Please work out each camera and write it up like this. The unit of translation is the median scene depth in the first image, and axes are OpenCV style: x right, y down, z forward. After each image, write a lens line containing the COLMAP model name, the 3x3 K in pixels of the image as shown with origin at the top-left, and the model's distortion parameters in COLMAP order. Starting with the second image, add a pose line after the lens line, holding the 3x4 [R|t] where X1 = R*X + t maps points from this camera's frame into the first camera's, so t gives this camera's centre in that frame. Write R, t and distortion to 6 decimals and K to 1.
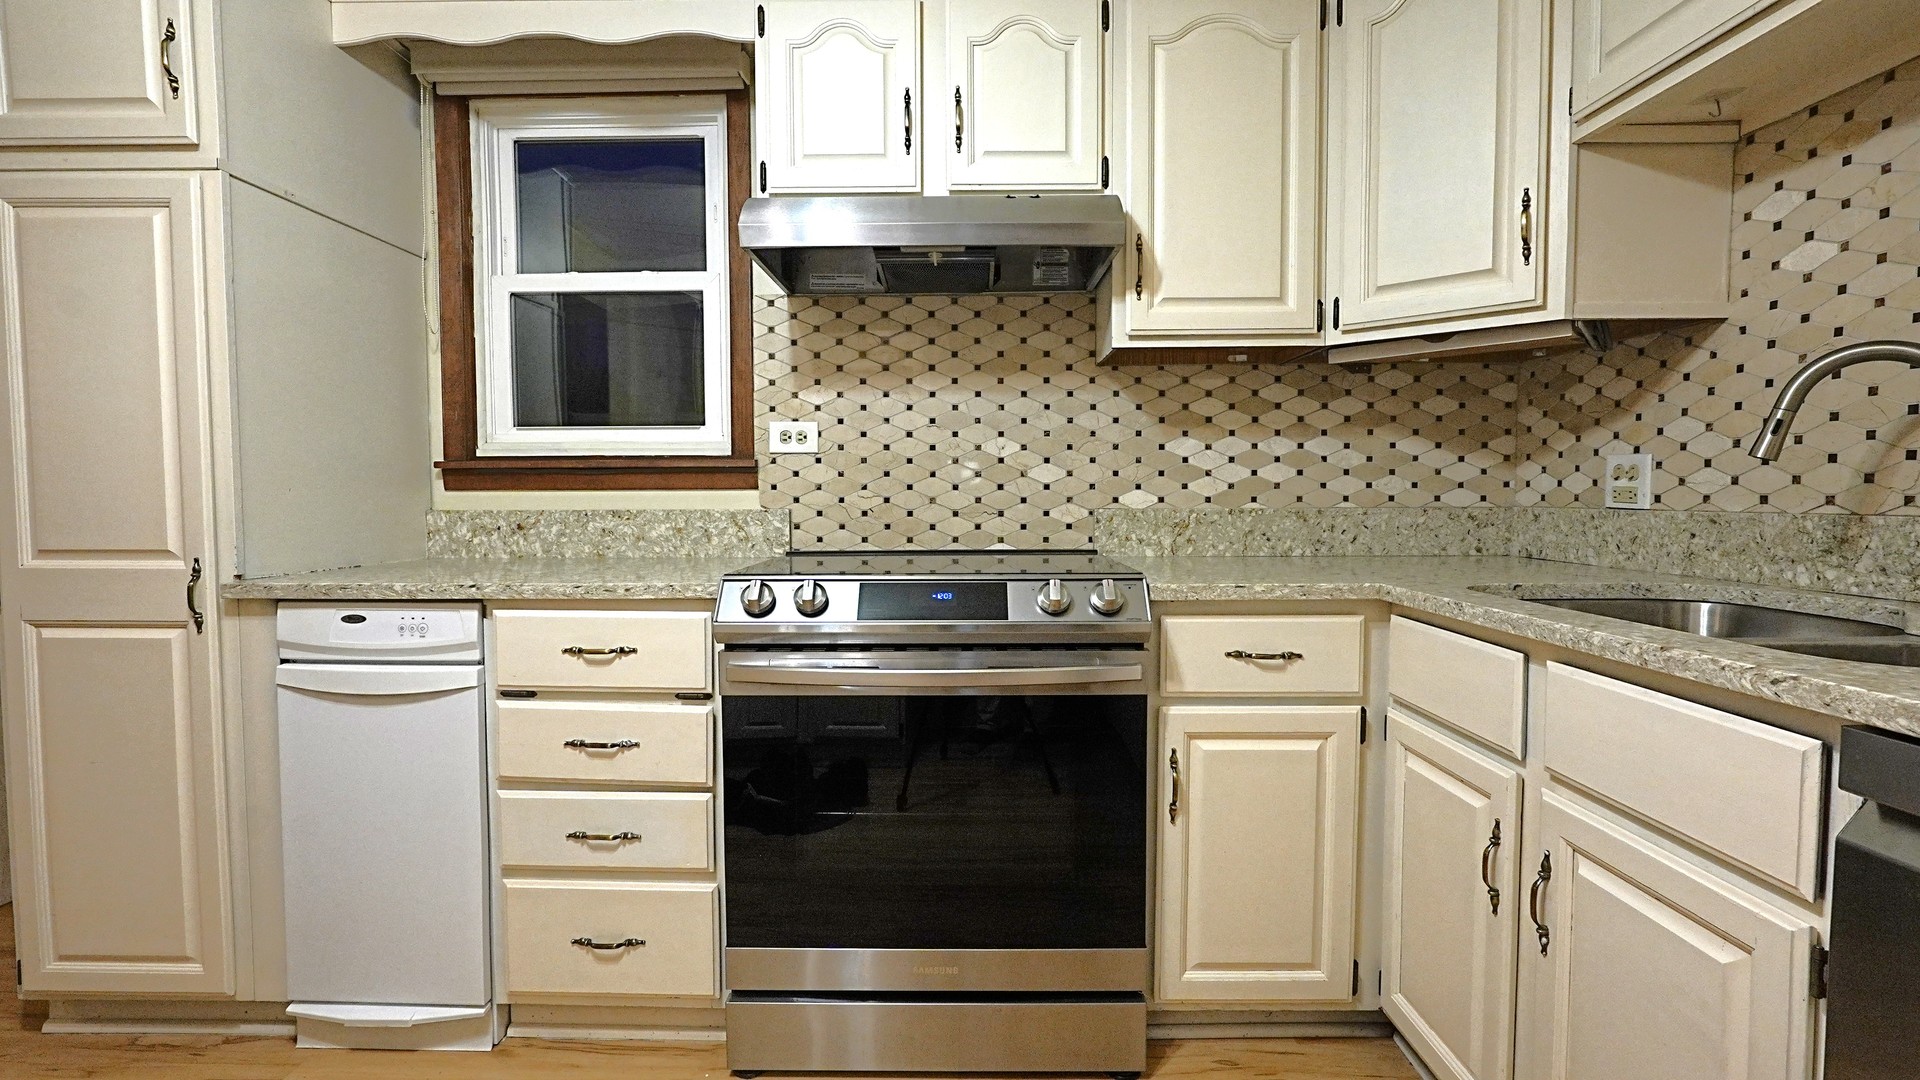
lens RADIAL K [[871.1, 0, 960.0], [0, 871.1, 540.0], [0, 0, 1]] dist [-0.010961, 0.000251]
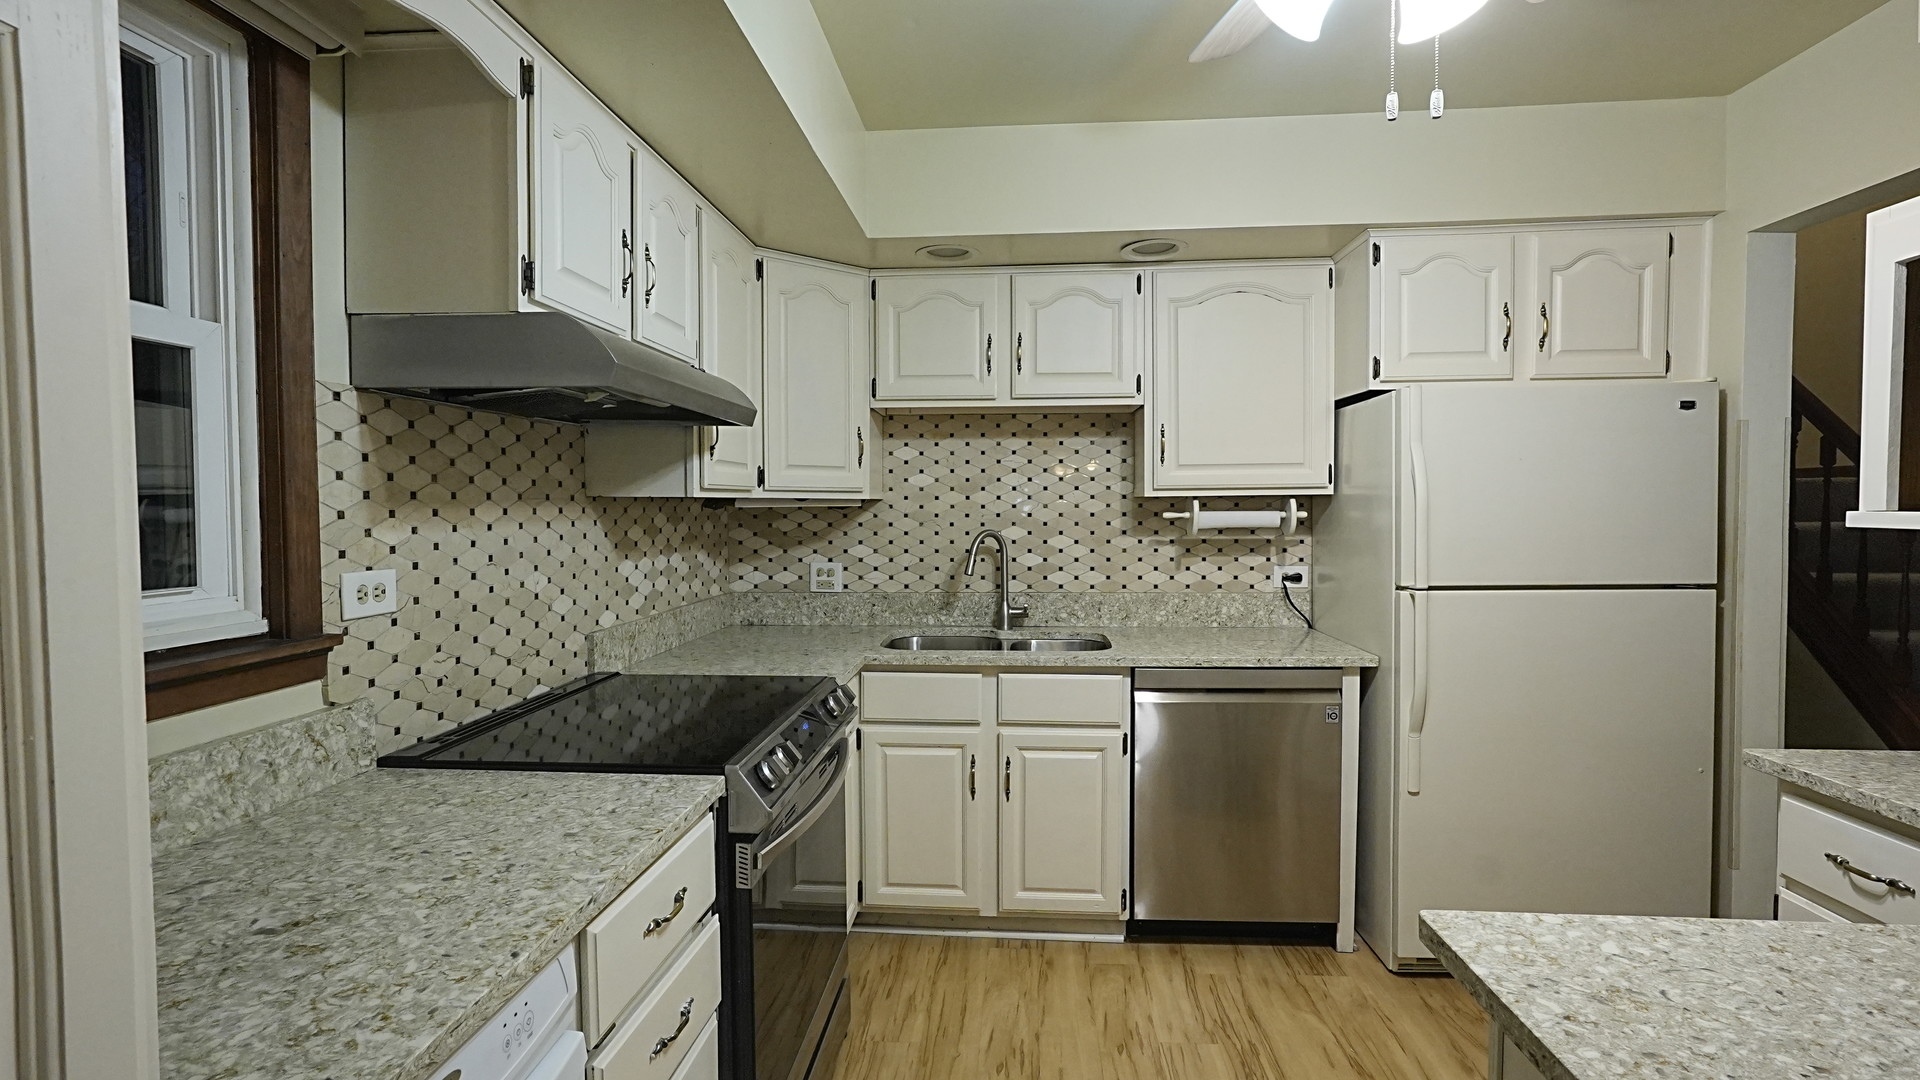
lens RADIAL K [[881.5, 0, 960.4], [0, 881.5, 532.3], [0, 0, 1]] dist [-0.002658, 0.000117]
pose [[0.061457, -0.029483, 0.997674, -0.864348], [0.057724, 0.997996, 0.025937, -0.158548], [-0.996439, 0.055996, 0.063036, 0.488558]]
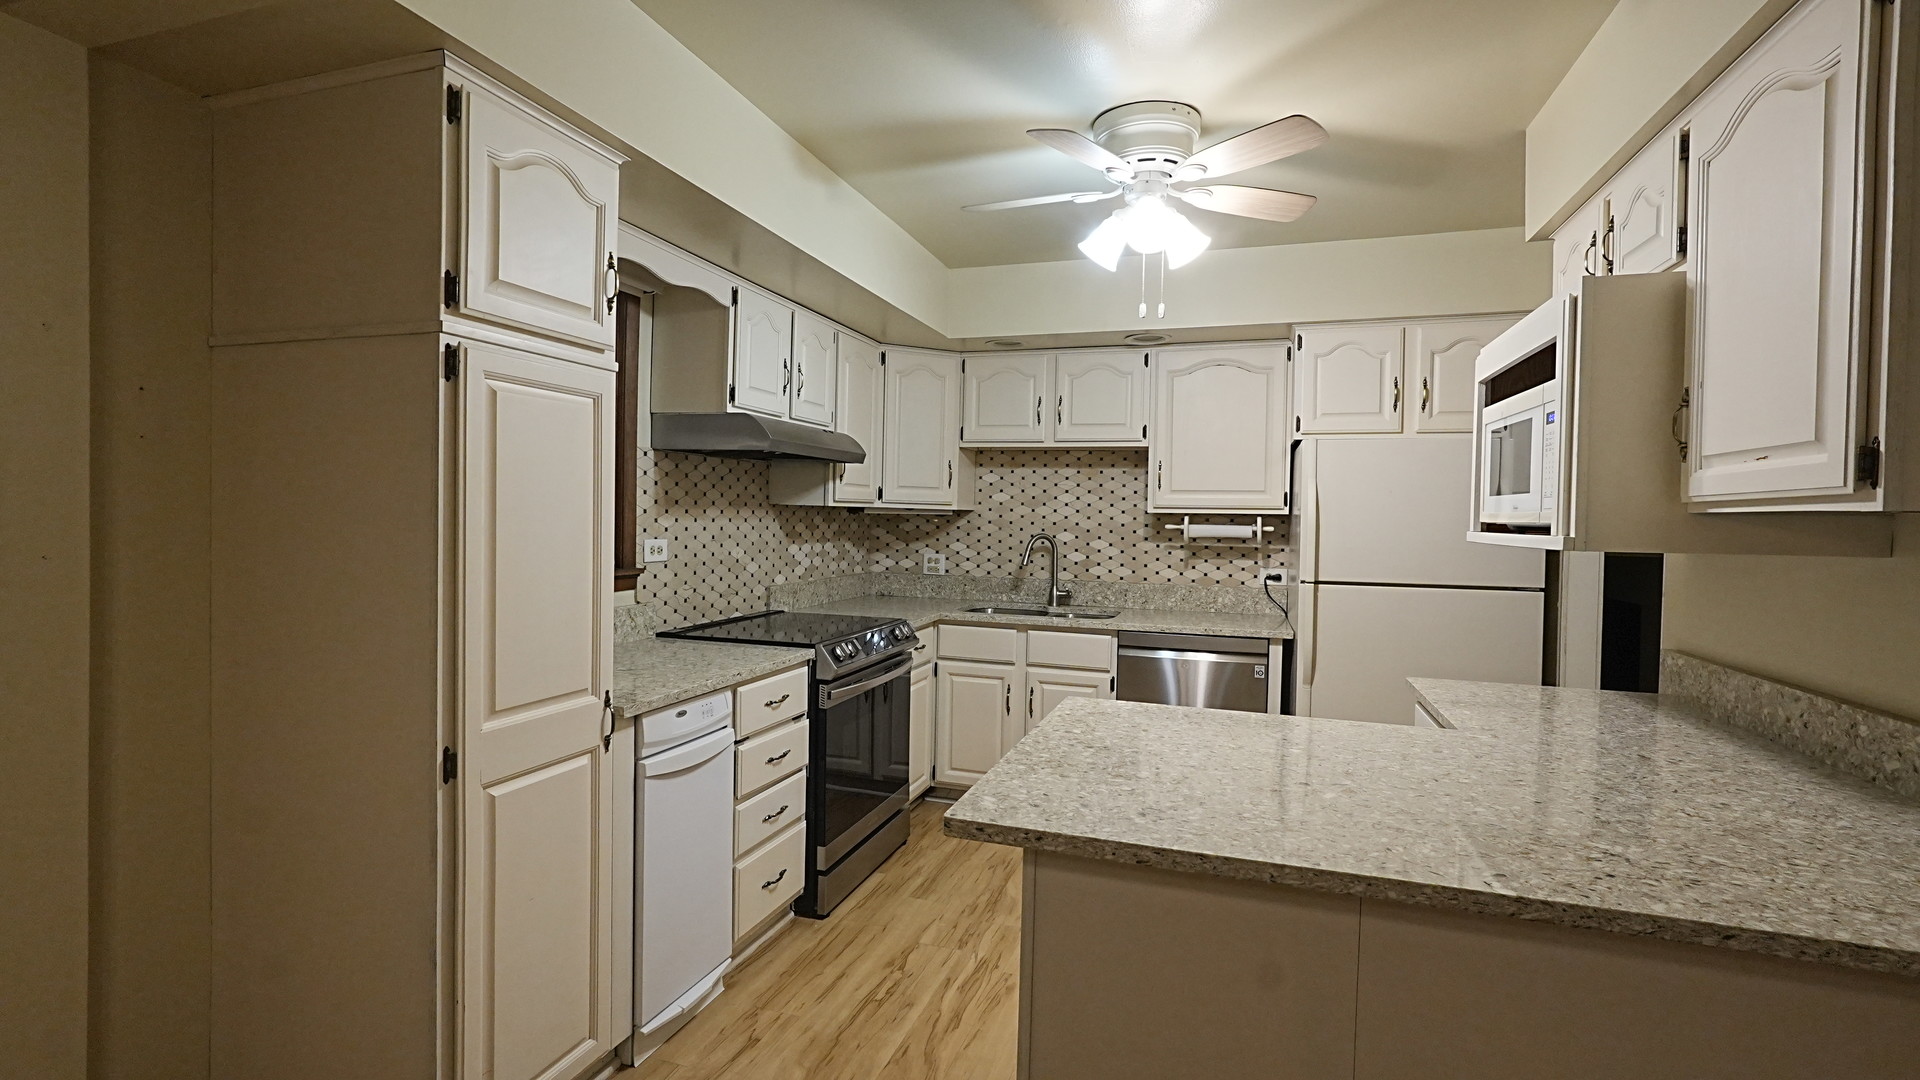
lens RADIAL K [[881.5, 0, 960.4], [0, 881.5, 532.3], [0, 0, 1]] dist [-0.002658, 0.000117]
pose [[0.297342, -0.011855, 0.954697, -1.401793], [0.029848, 0.999550, 0.003115, -0.137849], [-0.954304, 0.027569, 0.297562, 0.114402]]
